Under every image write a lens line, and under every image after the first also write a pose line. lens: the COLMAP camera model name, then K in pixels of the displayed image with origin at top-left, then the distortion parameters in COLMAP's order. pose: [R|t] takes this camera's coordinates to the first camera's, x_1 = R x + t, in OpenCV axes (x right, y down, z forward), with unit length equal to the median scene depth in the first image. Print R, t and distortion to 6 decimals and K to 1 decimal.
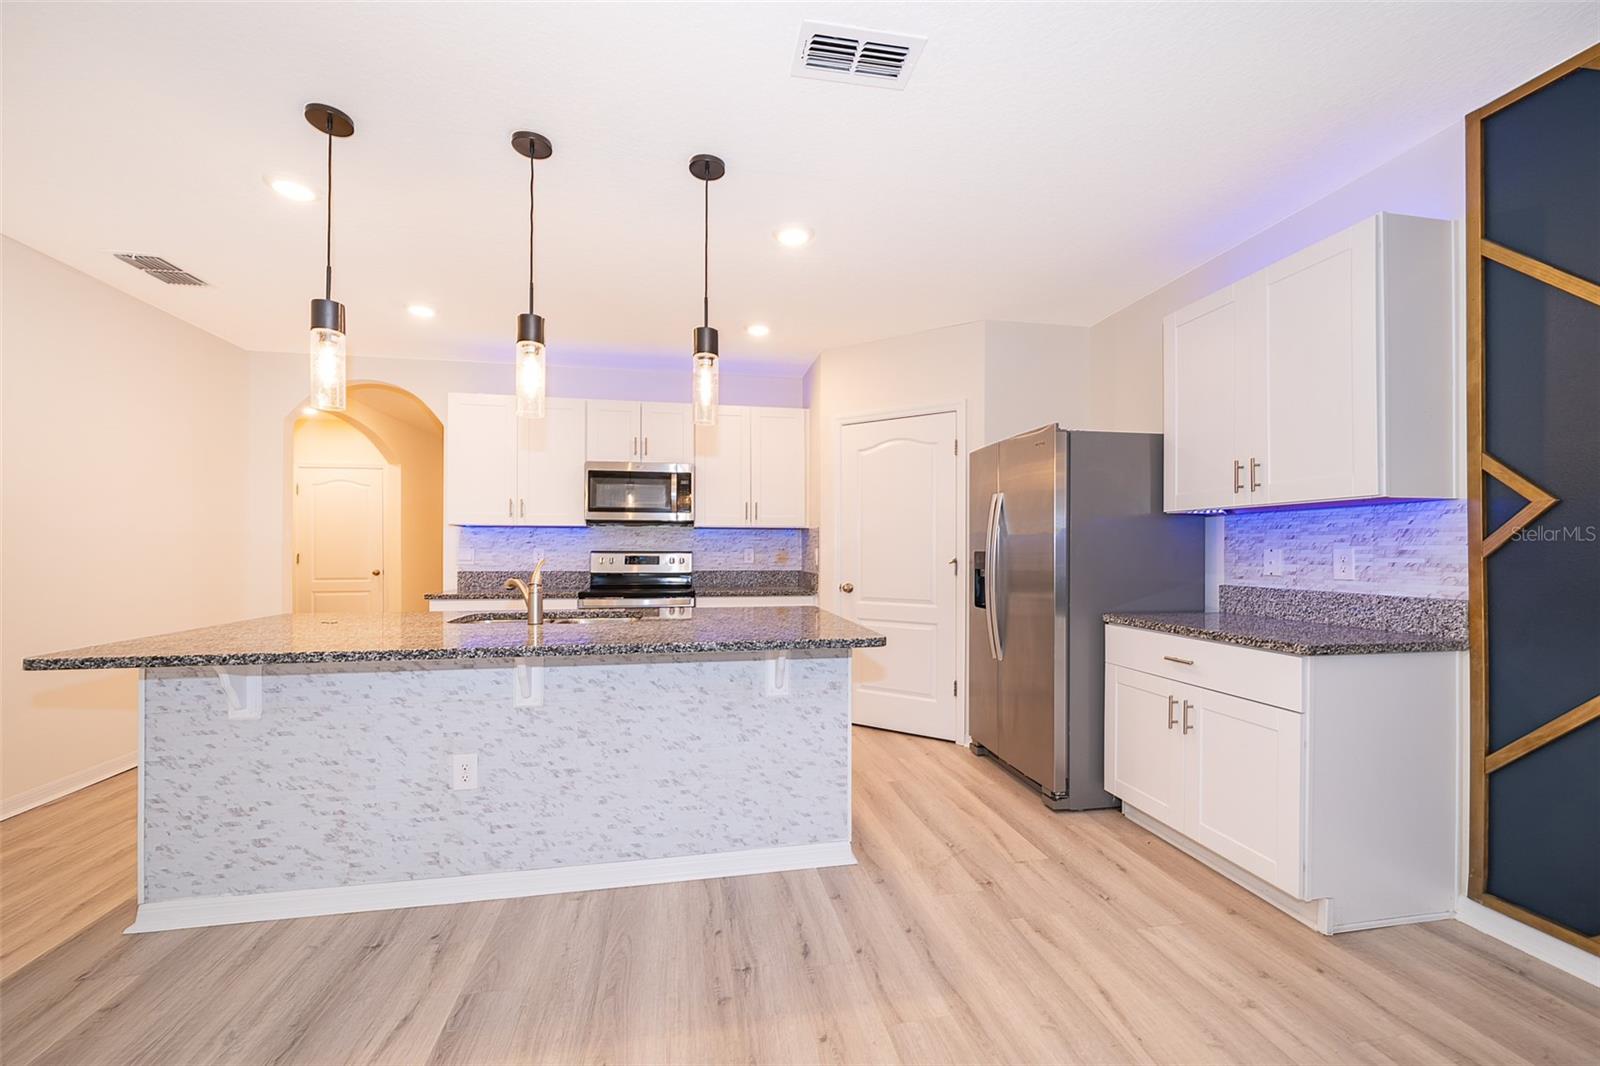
lens RADIAL K [[639.6, 0, 823.7], [0, 639.6, 547.5], [0, 0, 1]] dist [-0.002291, -0.000098]
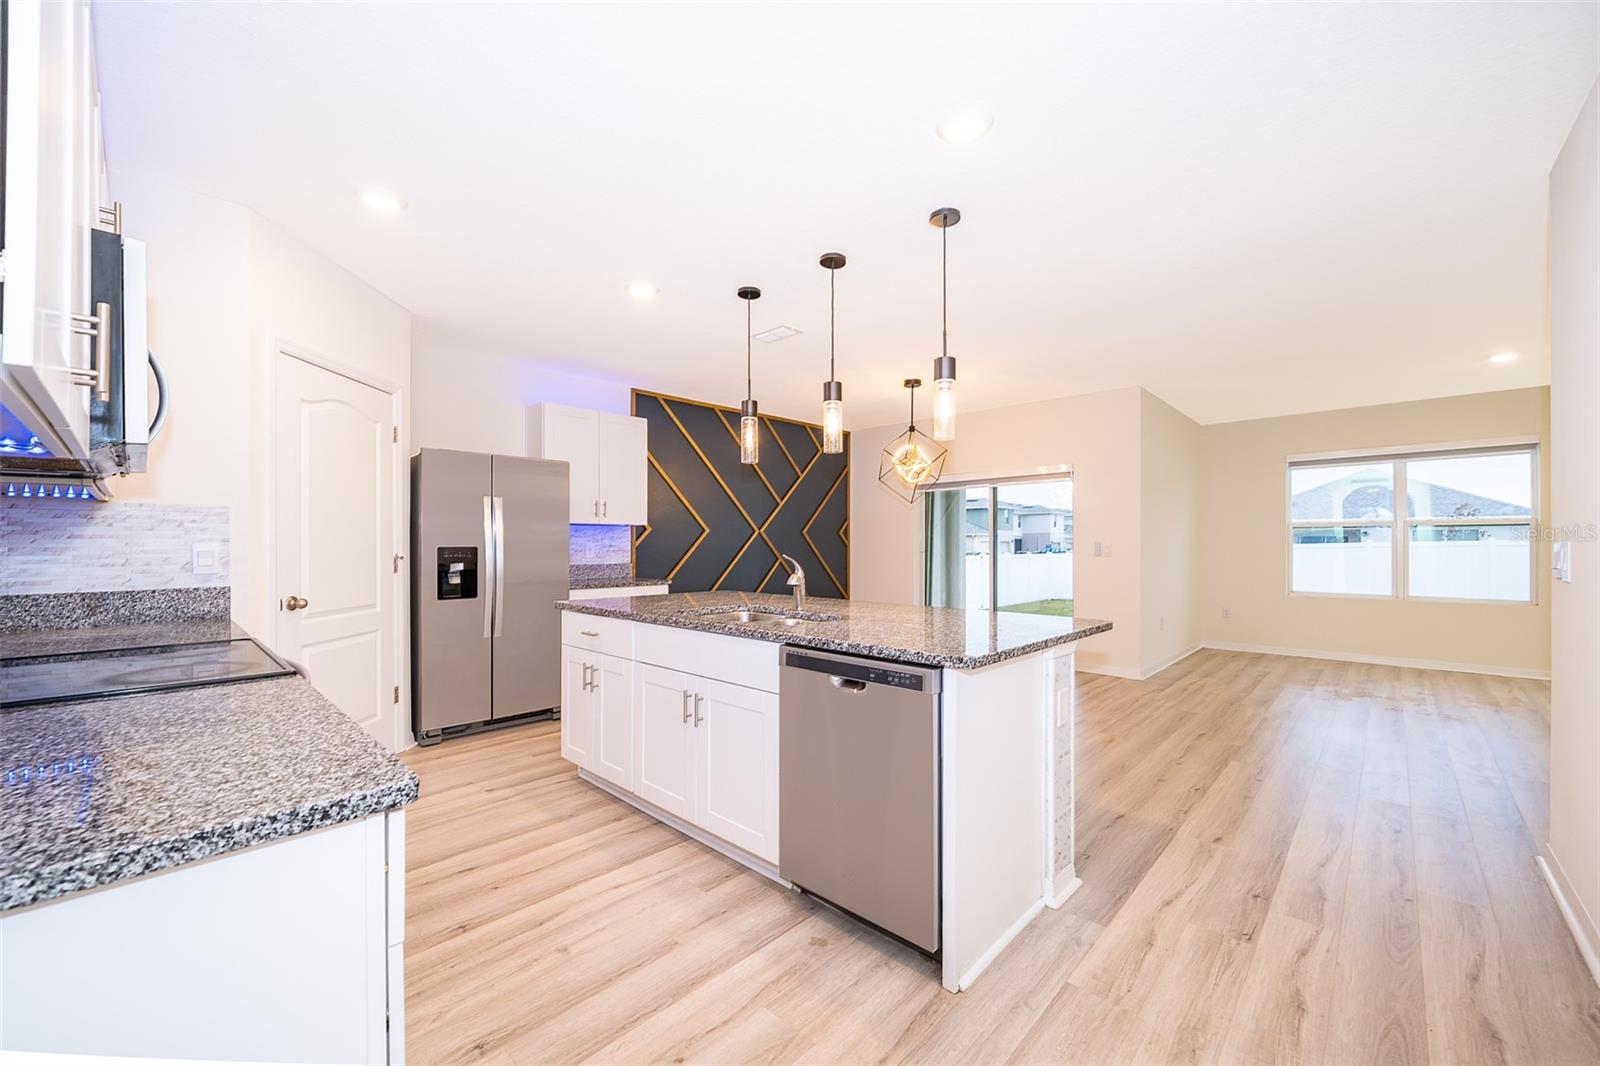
lens RADIAL K [[591.3, 0, 799.2], [0, 591.3, 562.5], [0, 0, 1]] dist [-0.000066, 0.000002]
pose [[-0.556024, -0.031901, 0.830554, -1.427741], [-0.007911, 0.999421, 0.033090, -0.009787], [-0.831129, 0.011828, -0.555954, 1.689345]]
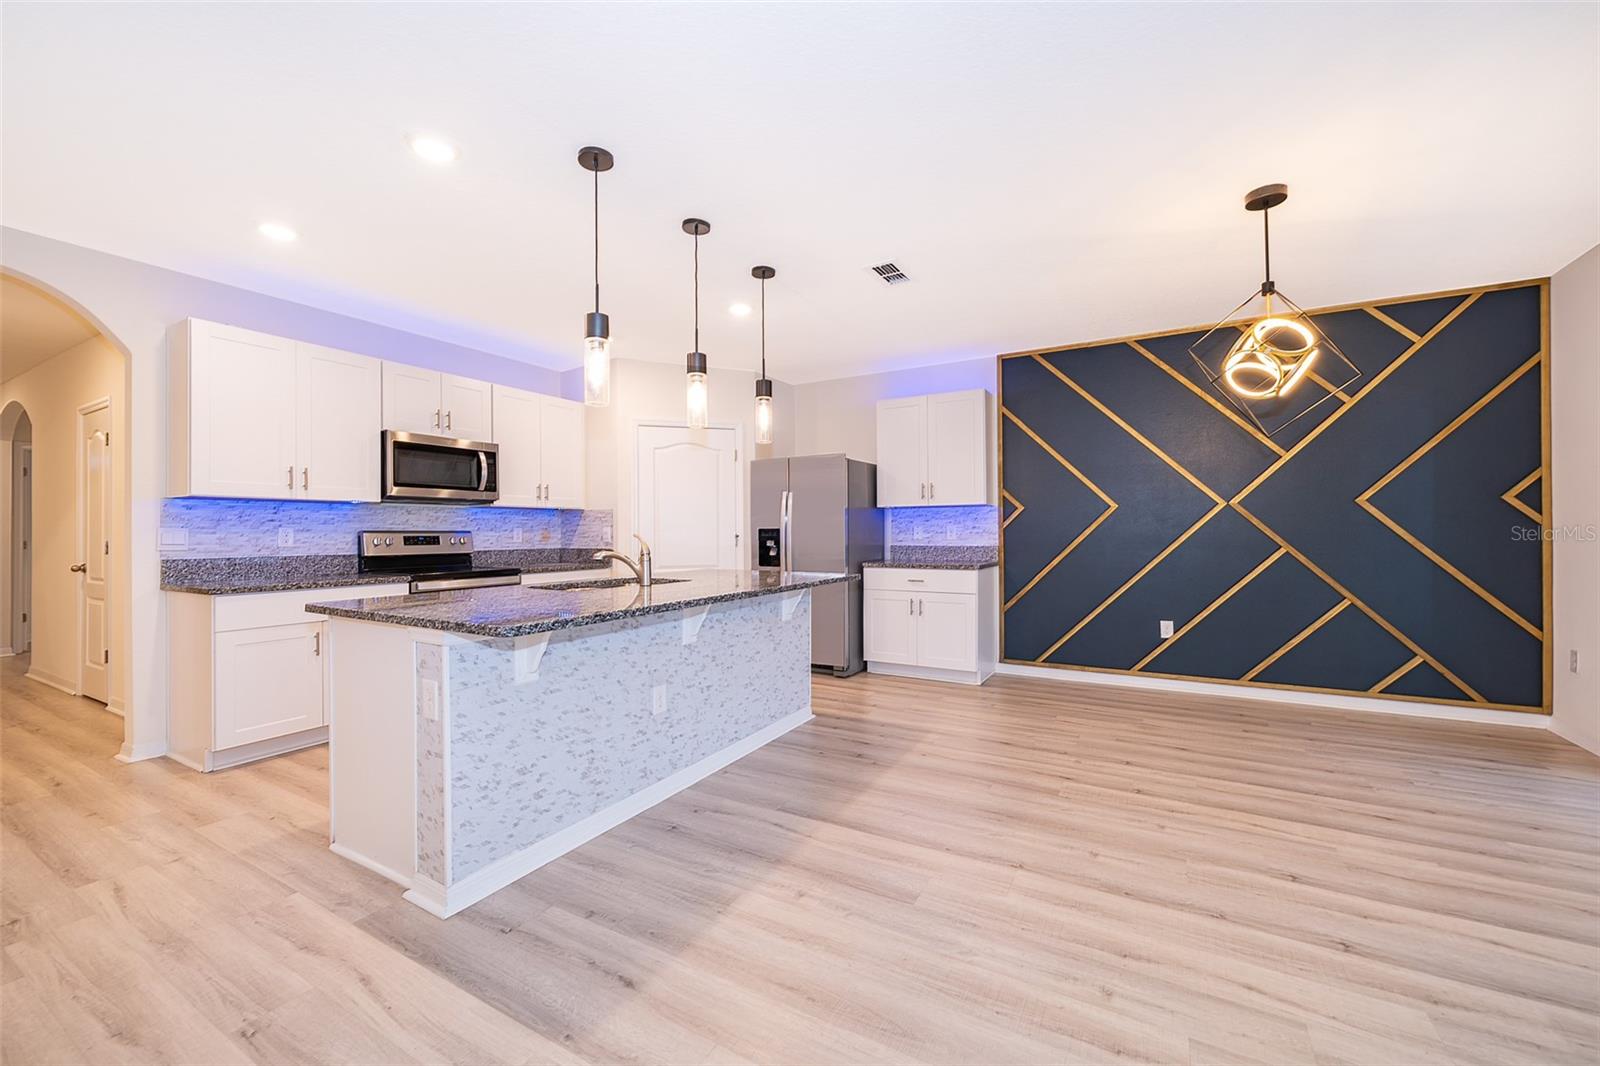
lens RADIAL K [[621.2, 0, 828.0], [0, 621.2, 527.0], [0, 0, 1]] dist [-0.001888, -0.000287]
pose [[0.636712, -0.000432, 0.771102, -1.232152], [0.004053, 0.999988, -0.002787, 0.009991], [-0.771091, 0.004900, 0.636706, -0.049889]]
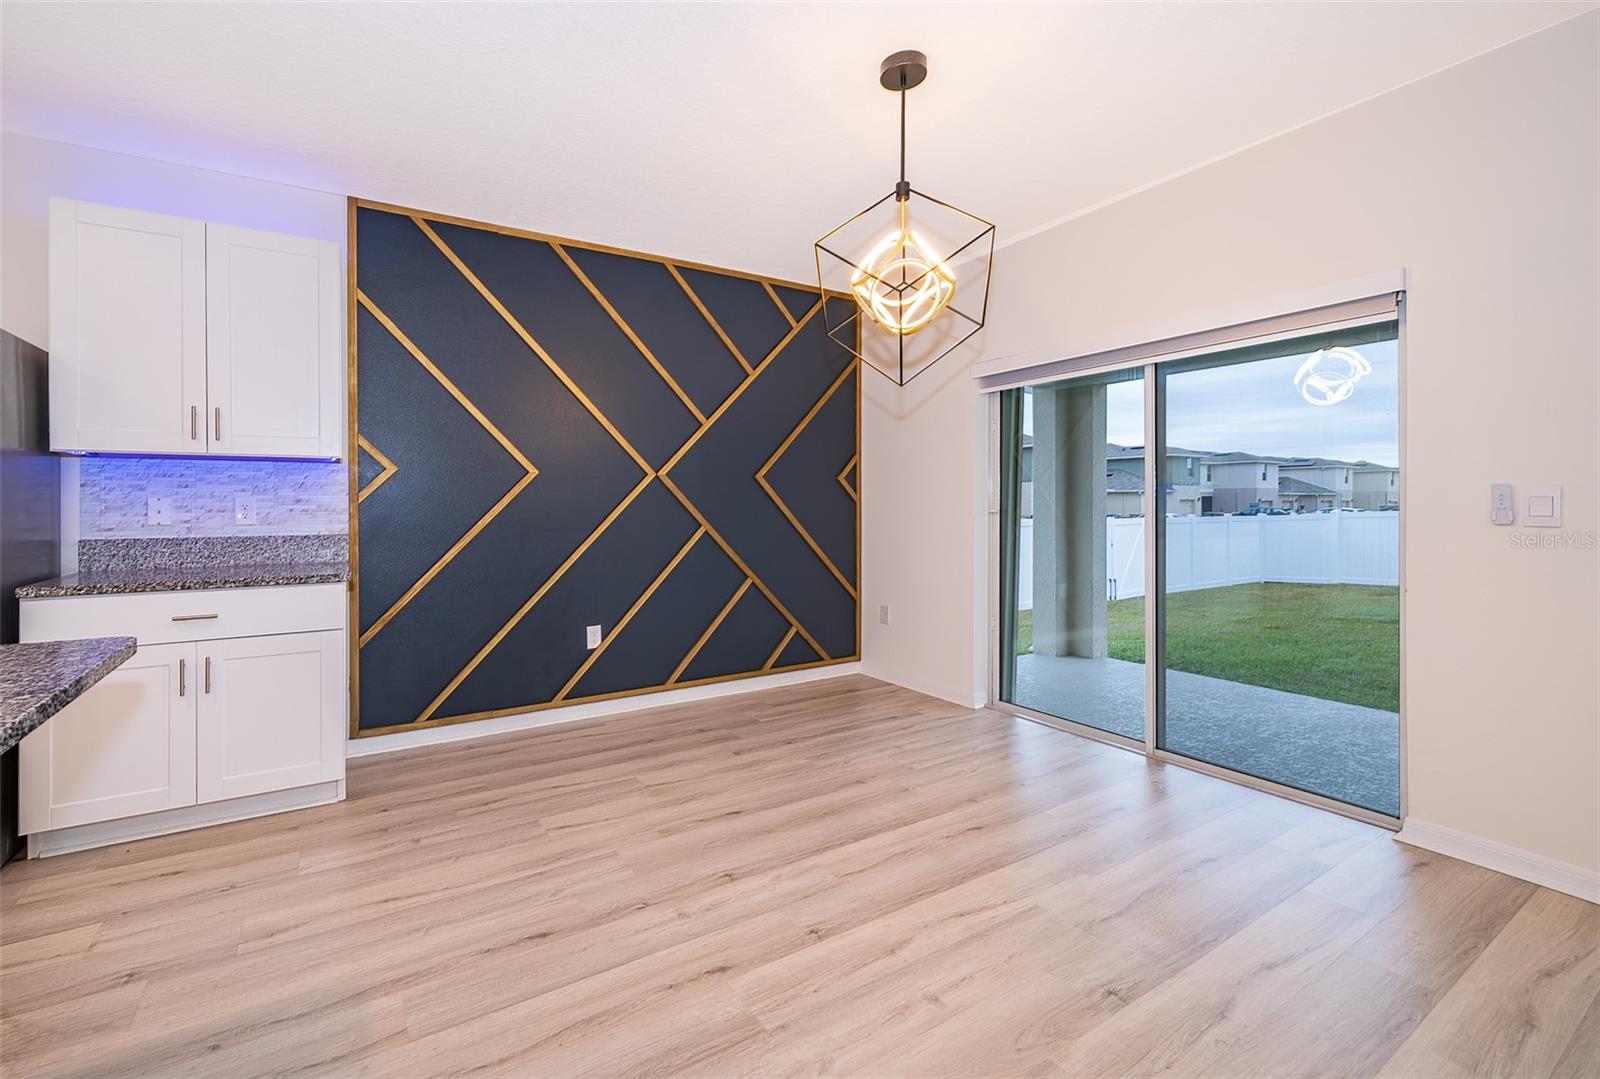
lens RADIAL K [[667.5, 0, 712.4], [0, 667.5, 509.0], [0, 0, 1]] dist [-0.003549, -0.000148]
pose [[-0.302420, -0.005636, 0.953158, -0.619425], [-0.000811, 0.999984, 0.005656, 0.016172], [-0.953175, 0.000937, -0.302419, 0.621464]]
